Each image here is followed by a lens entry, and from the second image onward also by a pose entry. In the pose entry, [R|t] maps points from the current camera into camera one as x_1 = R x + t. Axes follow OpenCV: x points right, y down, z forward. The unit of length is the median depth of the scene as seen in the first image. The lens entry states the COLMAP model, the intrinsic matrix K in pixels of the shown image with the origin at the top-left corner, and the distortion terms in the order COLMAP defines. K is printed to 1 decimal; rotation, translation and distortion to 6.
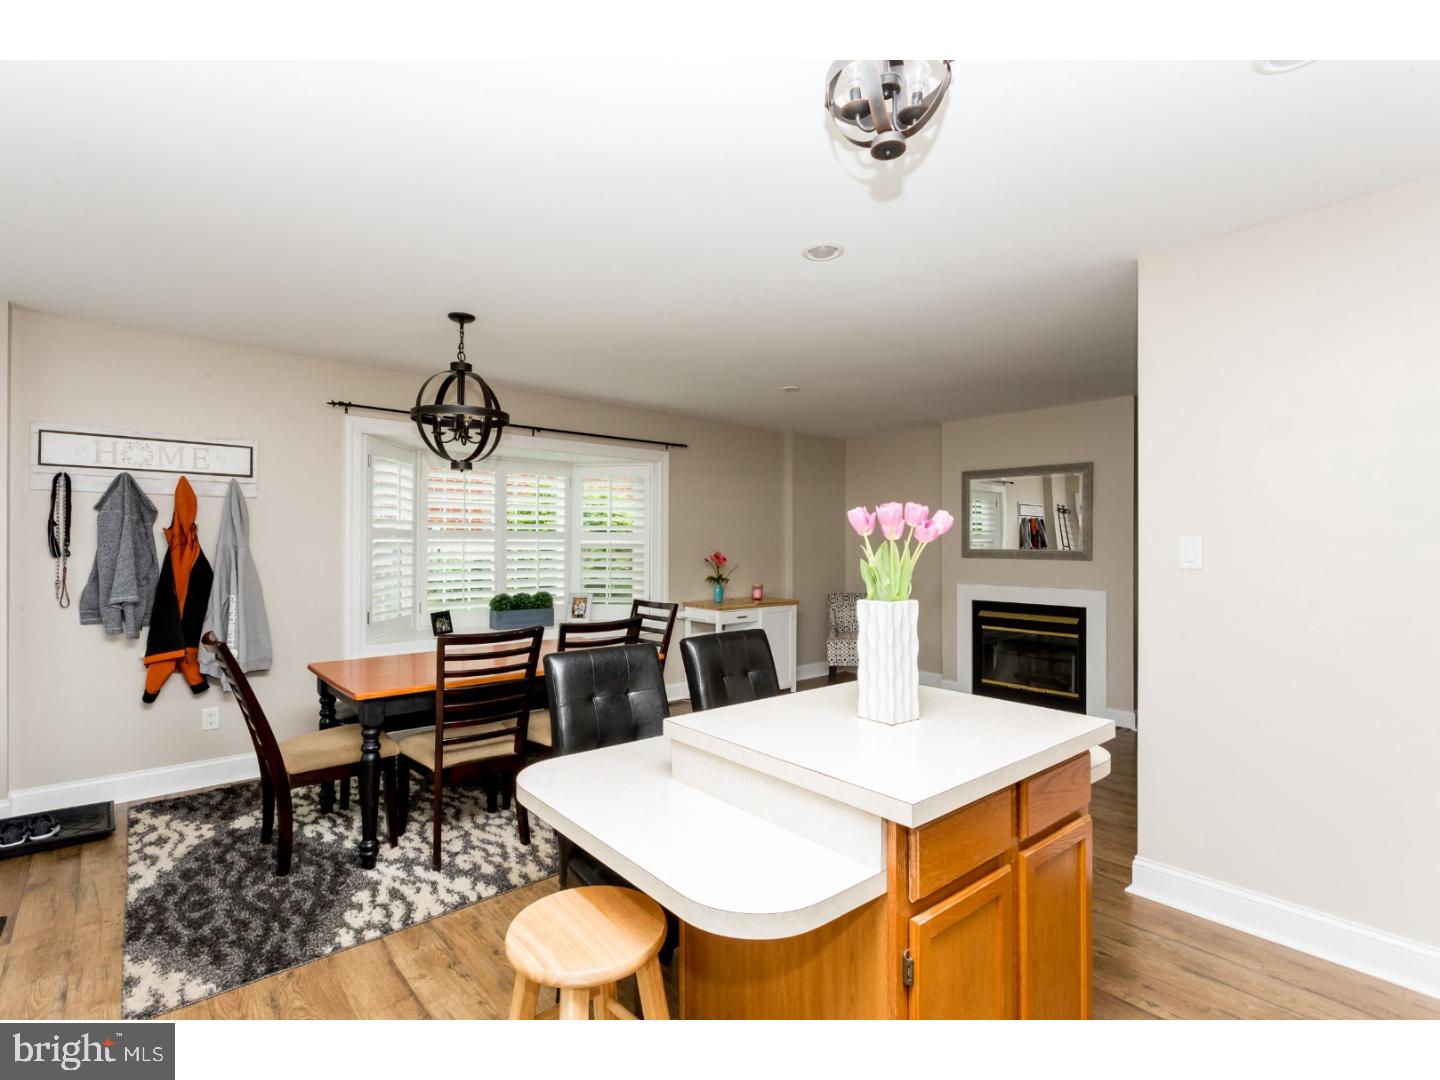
lens RADIAL K [[684.4, 0, 728.7], [0, 684.4, 539.5], [0, 0, 1]] dist [-0.002038, -0.000119]
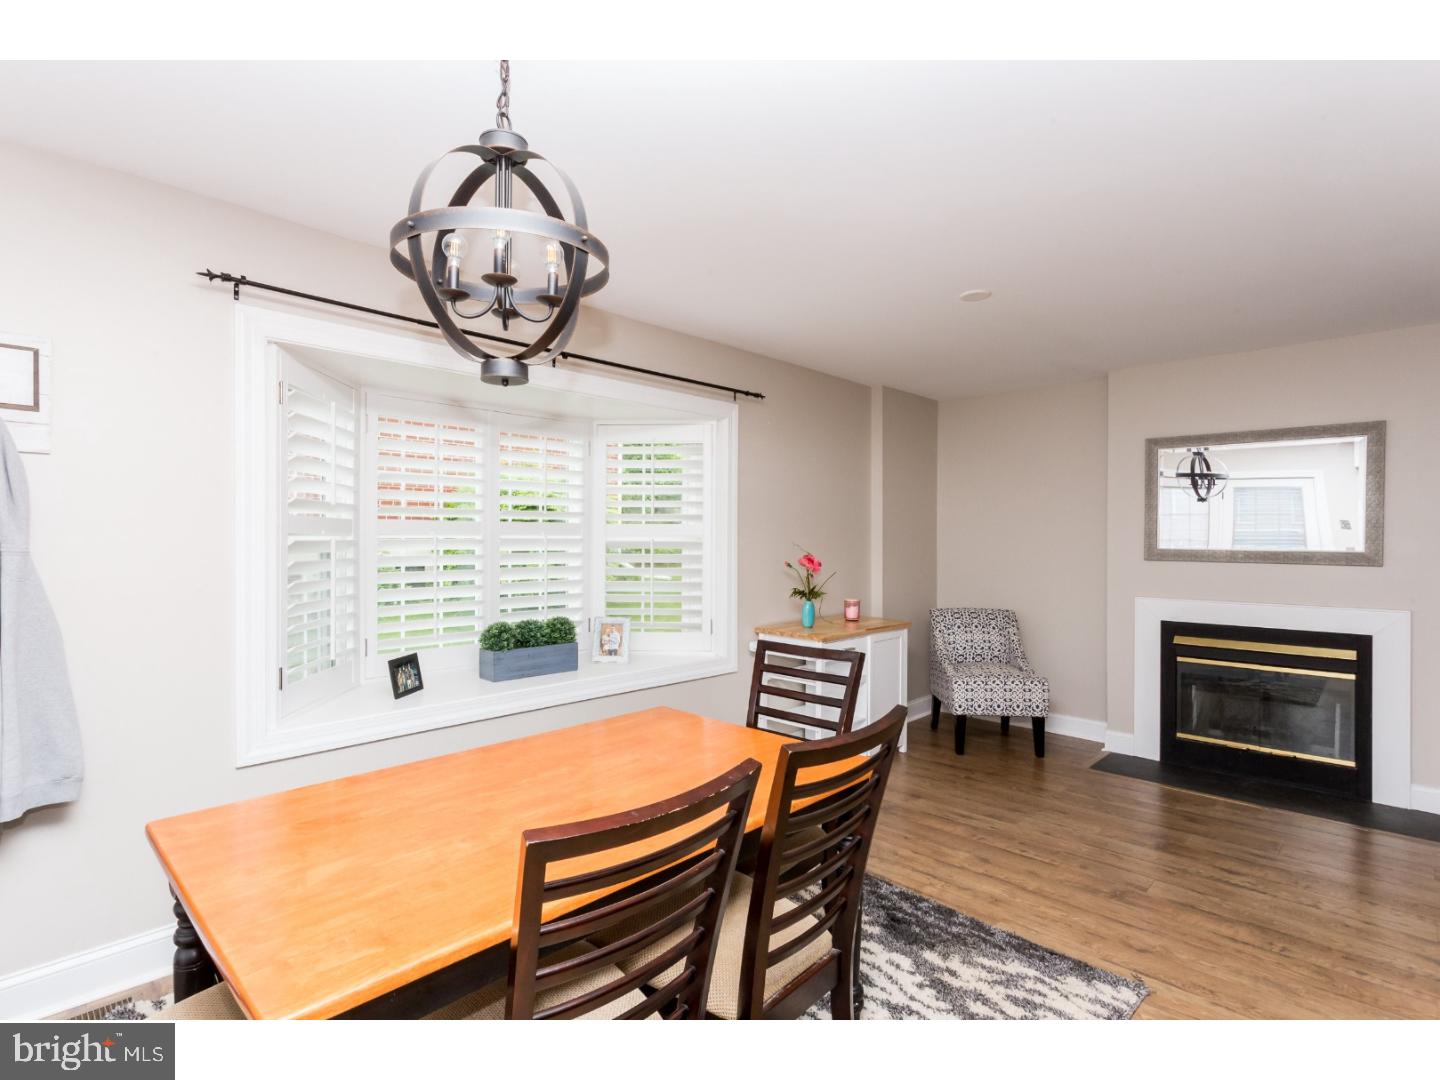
lens RADIAL K [[710.0, 0, 701.3], [0, 710.0, 539.9], [0, 0, 1]] dist [0.004807, -0.000023]
pose [[0.997631, -0.000322, 0.068795, -0.187204], [-0.000284, 0.999961, 0.008799, -0.001370], [-0.068795, -0.008798, 0.997592, 0.333191]]
